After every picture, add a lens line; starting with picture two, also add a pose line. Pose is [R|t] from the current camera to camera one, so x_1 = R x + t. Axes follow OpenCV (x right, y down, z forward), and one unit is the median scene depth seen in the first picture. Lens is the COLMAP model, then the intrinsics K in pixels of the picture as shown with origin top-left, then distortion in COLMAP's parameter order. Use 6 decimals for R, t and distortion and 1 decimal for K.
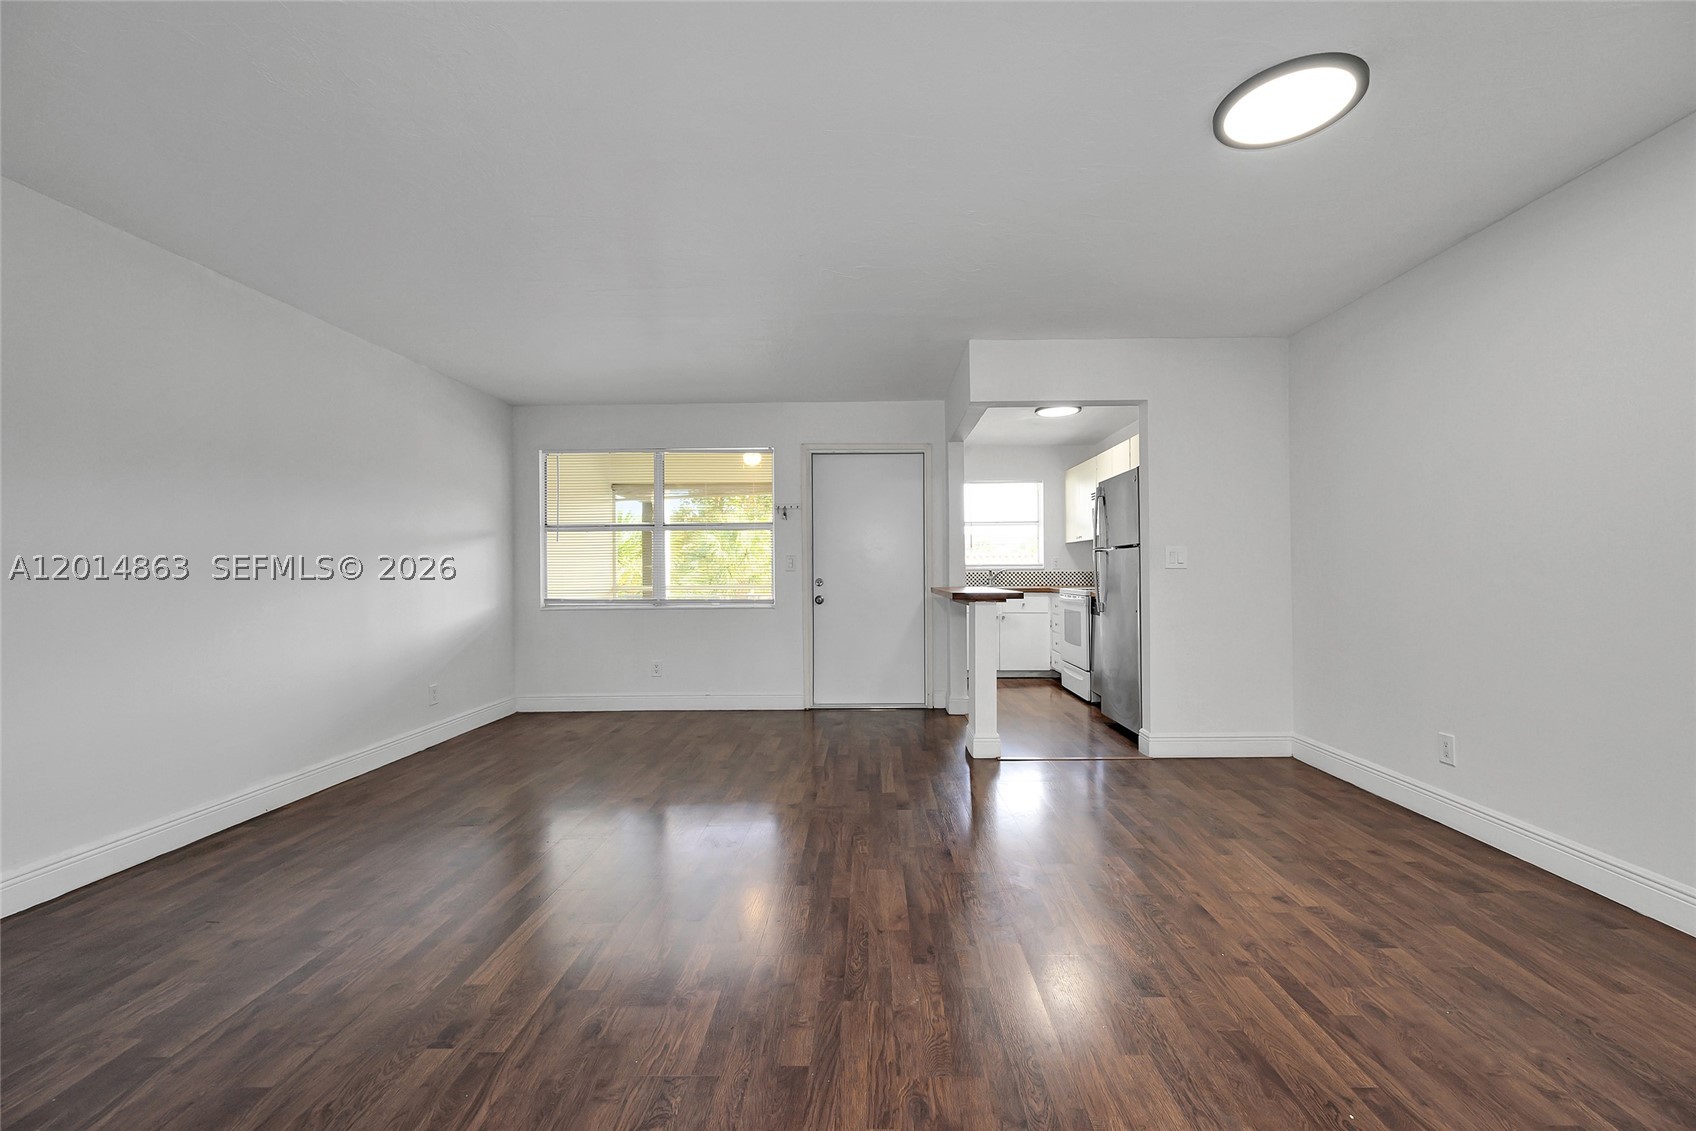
lens RADIAL K [[688.3, 0, 857.4], [0, 688.3, 561.9], [0, 0, 1]] dist [0.047095, -0.015315]
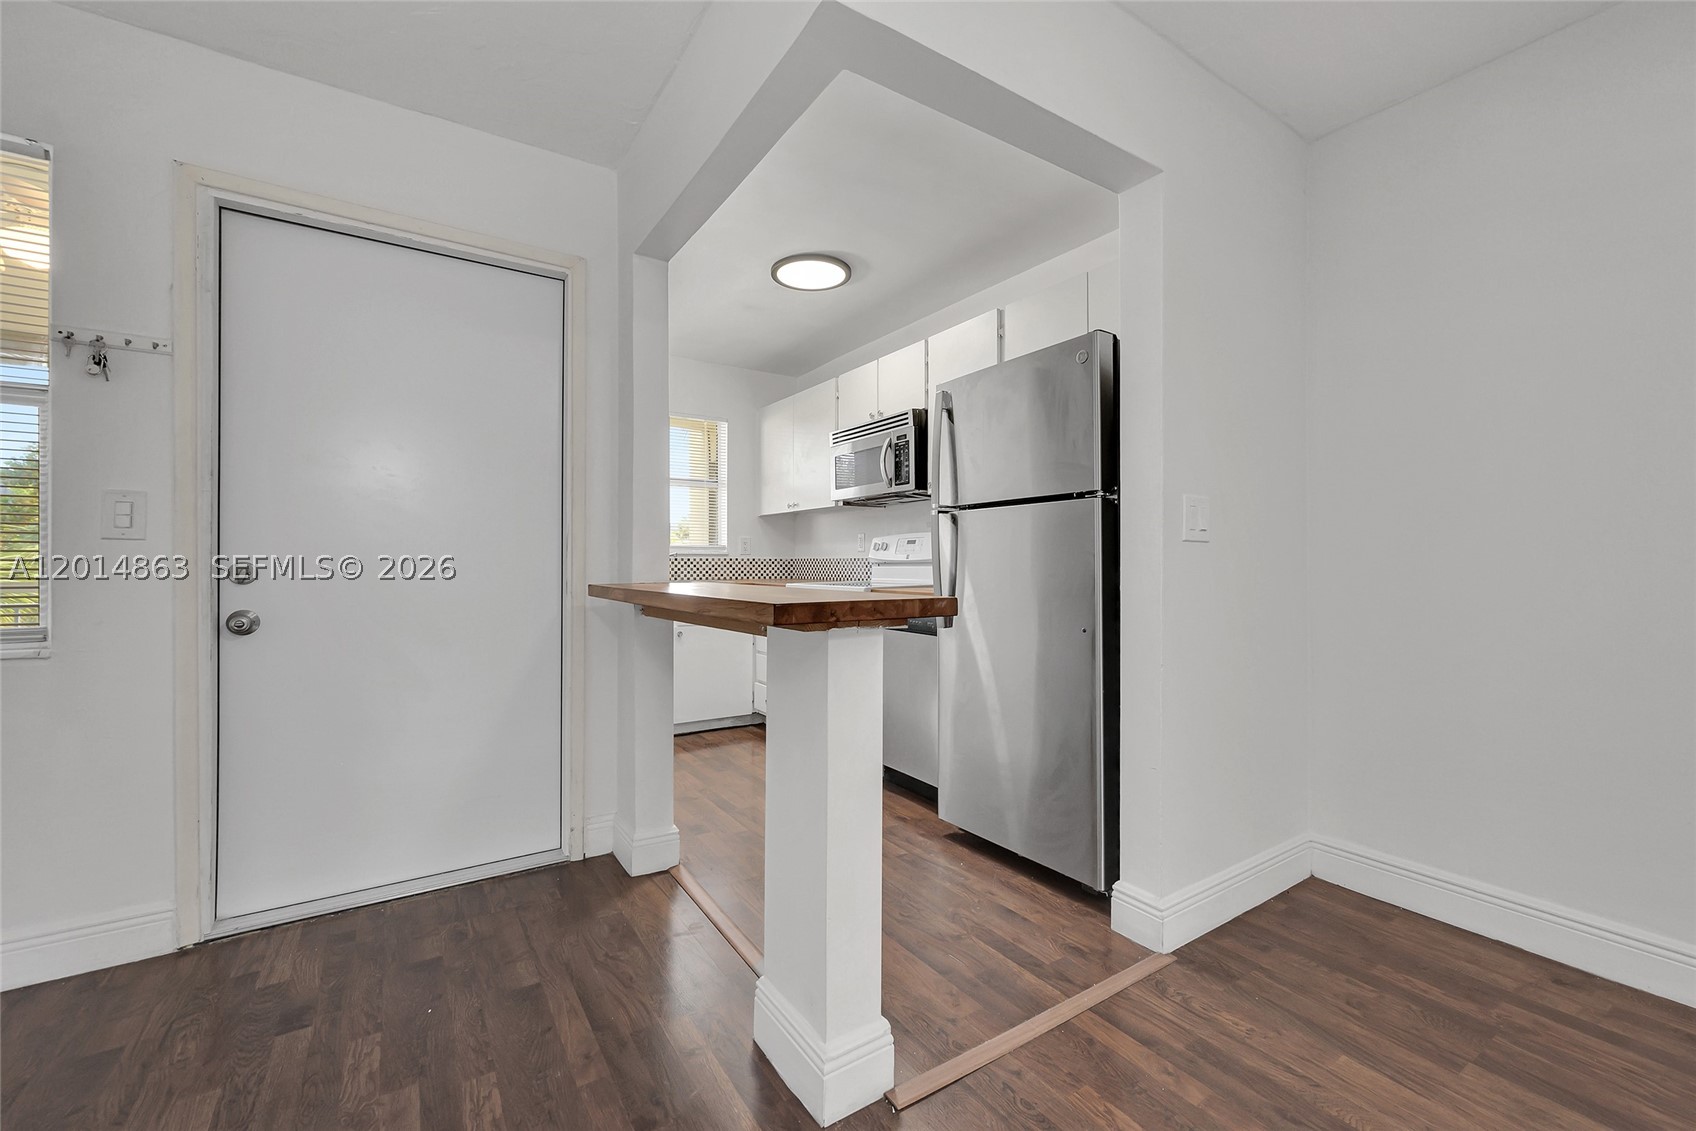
lens RADIAL K [[688.3, 0, 857.4], [0, 688.3, 561.9], [0, 0, 1]] dist [0.047095, -0.015315]
pose [[0.815536, 0.009283, 0.578632, -0.008838], [-0.013967, 0.999896, 0.003643, 0.018144], [-0.578538, -0.011053, 0.815580, 0.529161]]
